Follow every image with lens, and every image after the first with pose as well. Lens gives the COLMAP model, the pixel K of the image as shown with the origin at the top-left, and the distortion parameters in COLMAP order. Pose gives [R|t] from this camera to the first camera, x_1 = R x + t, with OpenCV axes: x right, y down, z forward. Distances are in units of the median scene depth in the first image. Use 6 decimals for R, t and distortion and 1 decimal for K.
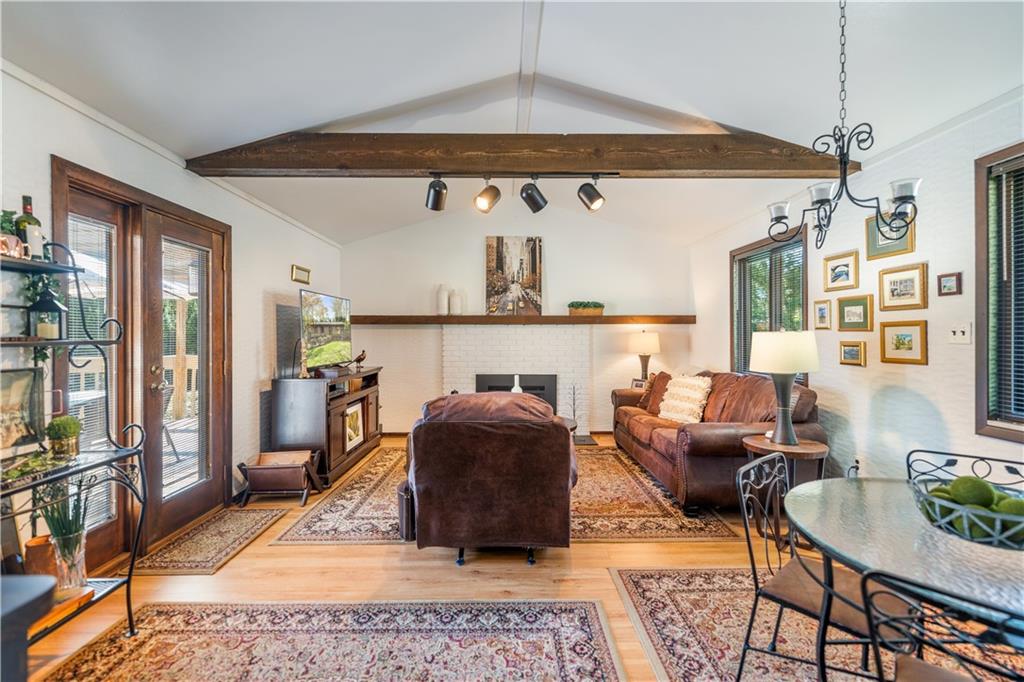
lens RADIAL K [[447.6, 0, 510.6], [0, 447.6, 334.8], [0, 0, 1]] dist [-0.000001, 0.000000]
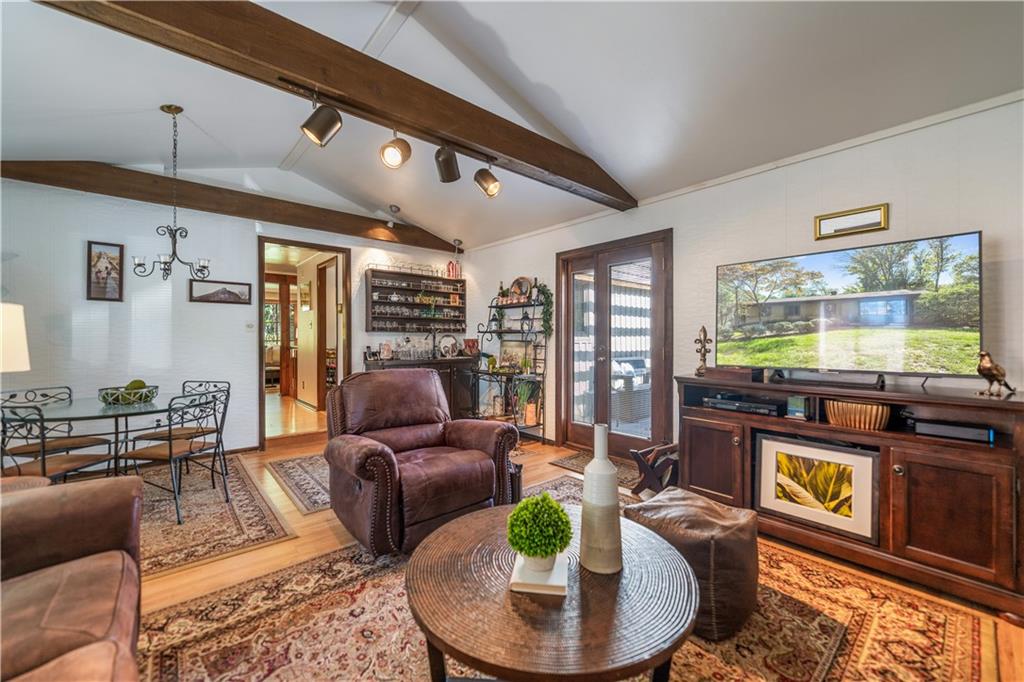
lens RADIAL K [[403.6, 0, 512.0], [0, 403.6, 341.0], [0, 0, 1]] dist [-0.000161, -0.000002]
pose [[-0.766202, 0.002650, -0.642595, 0.282090], [-0.000490, 0.999989, 0.004708, 0.029987], [0.642600, 0.003922, -0.766192, 1.314776]]
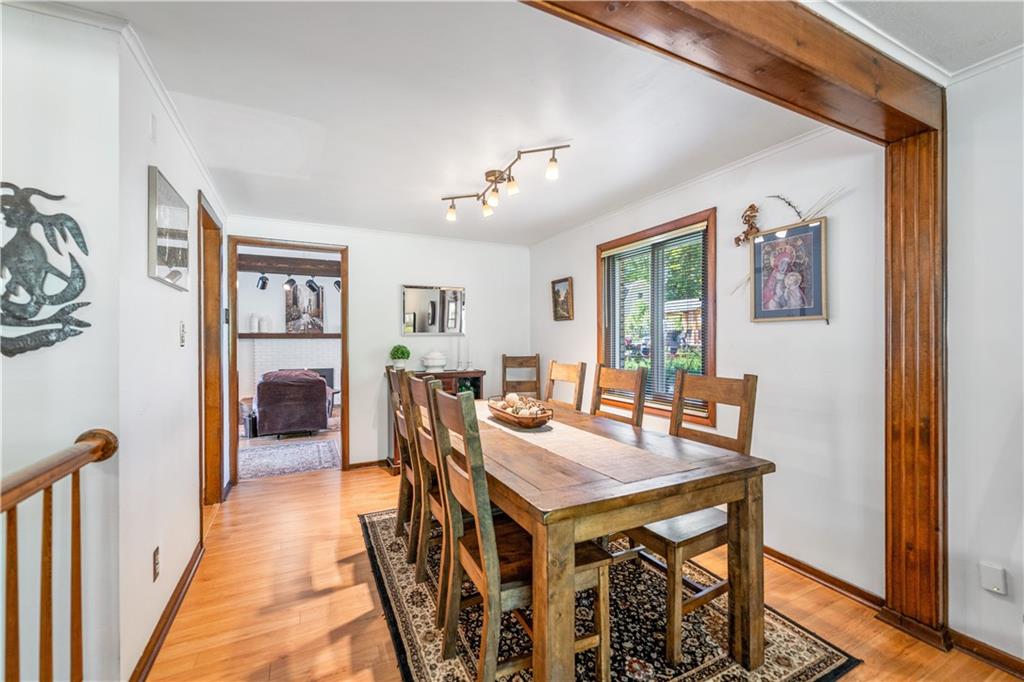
lens RADIAL K [[423.9, 0, 512.0], [0, 423.9, 341.0], [0, 0, 1]] dist [0.001835, 0.000182]
pose [[0.900091, -0.006732, 0.435649, 0.025038], [0.006778, 0.999976, 0.001448, -0.021769], [-0.435648, 0.001650, 0.900115, -1.378528]]
